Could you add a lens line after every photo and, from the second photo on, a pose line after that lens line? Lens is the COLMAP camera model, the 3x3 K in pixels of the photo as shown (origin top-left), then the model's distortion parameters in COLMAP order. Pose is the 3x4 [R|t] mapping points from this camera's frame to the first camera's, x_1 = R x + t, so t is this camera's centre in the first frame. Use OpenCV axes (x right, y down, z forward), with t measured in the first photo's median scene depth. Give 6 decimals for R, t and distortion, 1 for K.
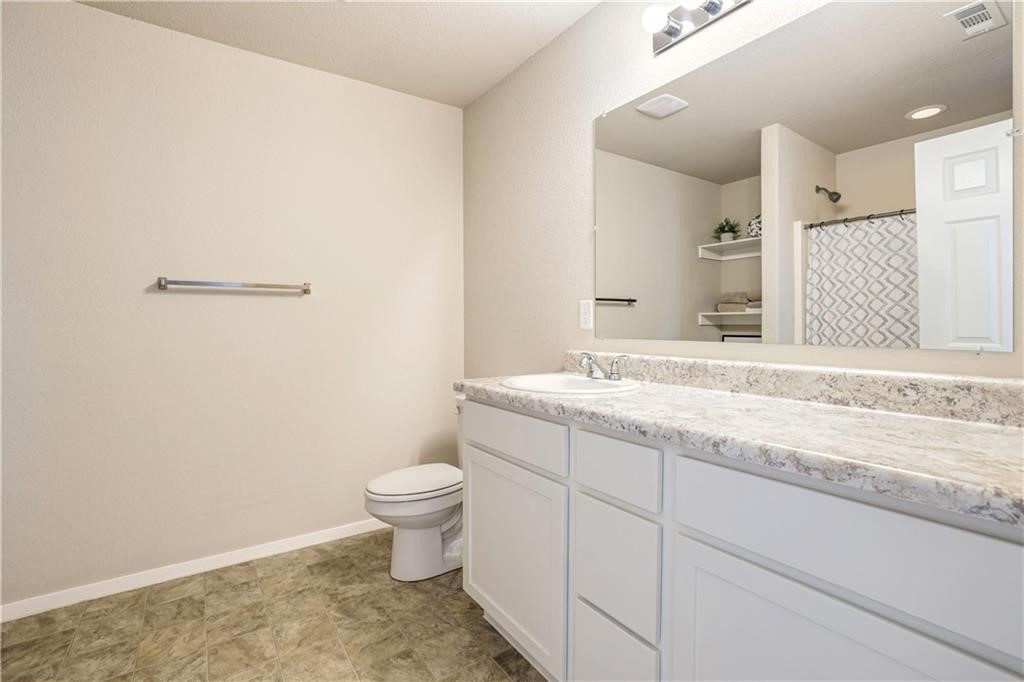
lens RADIAL K [[481.4, 0, 513.9], [0, 481.4, 323.4], [0, 0, 1]] dist [-0.049078, 0.021660]
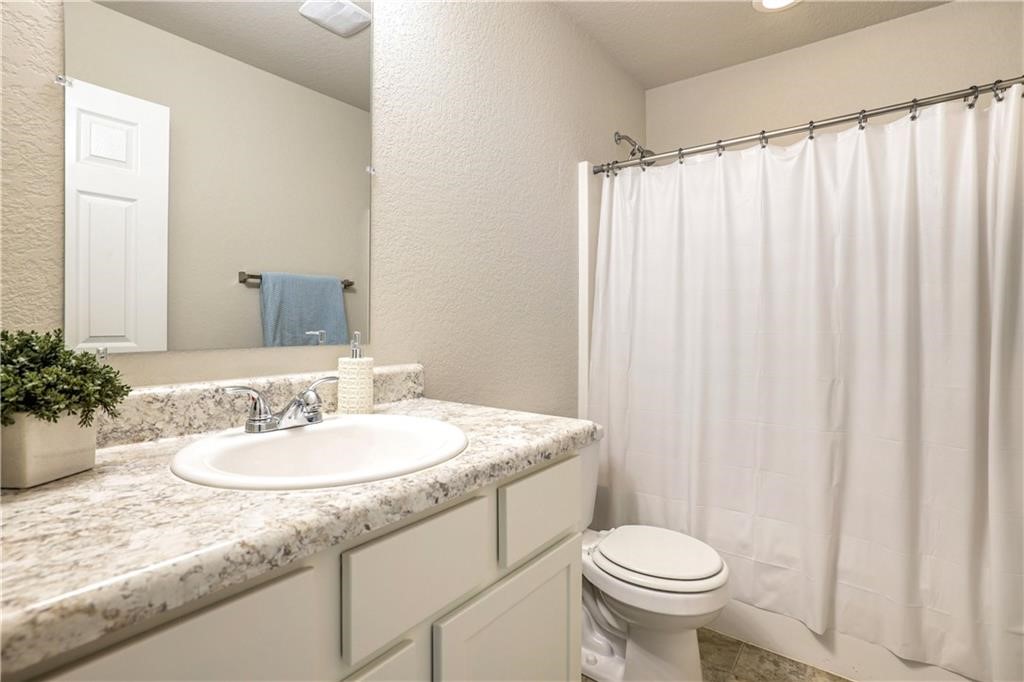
lens RADIAL K [[481.4, 0, 513.9], [0, 481.4, 323.4], [0, 0, 1]] dist [-0.049078, 0.021660]
pose [[-0.273726, -0.006087, 0.961788, -0.421061], [0.000413, 0.999979, 0.006447, -0.007170], [-0.961808, 0.002162, -0.273718, 1.052782]]
